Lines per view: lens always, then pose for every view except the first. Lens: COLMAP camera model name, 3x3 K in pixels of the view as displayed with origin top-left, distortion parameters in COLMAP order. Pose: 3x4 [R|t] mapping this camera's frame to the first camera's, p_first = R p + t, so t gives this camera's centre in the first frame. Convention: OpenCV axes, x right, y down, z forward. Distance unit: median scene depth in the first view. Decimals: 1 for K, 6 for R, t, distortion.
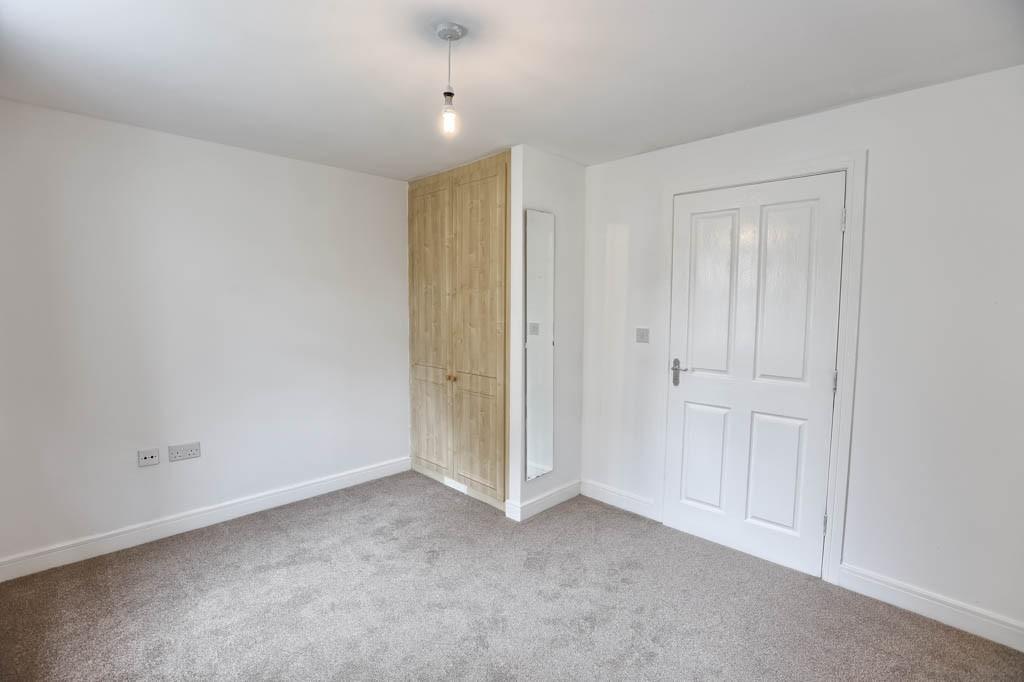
lens RADIAL K [[473.2, 0, 508.3], [0, 473.2, 344.0], [0, 0, 1]] dist [-0.023998, 0.002691]
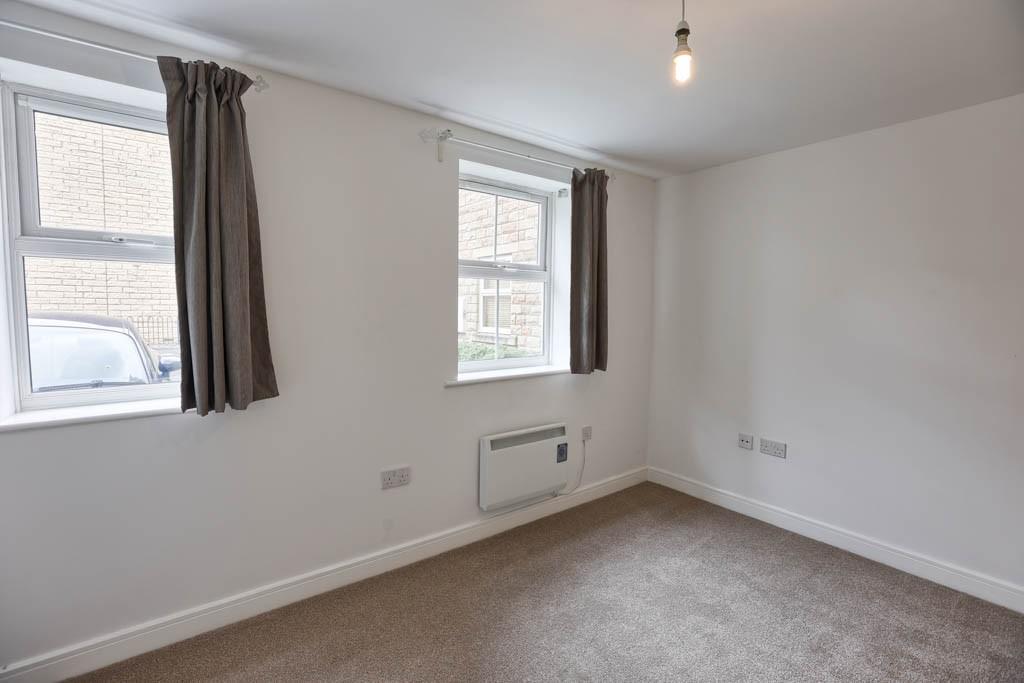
lens RADIAL K [[473.2, 0, 511.5], [0, 473.2, 343.4], [0, 0, 1]] dist [-0.023998, 0.002691]
pose [[-0.140941, 0.065618, -0.987841, 0.441486], [-0.094202, 0.992385, 0.079360, -0.035525], [0.985526, 0.104241, -0.133686, 0.549732]]
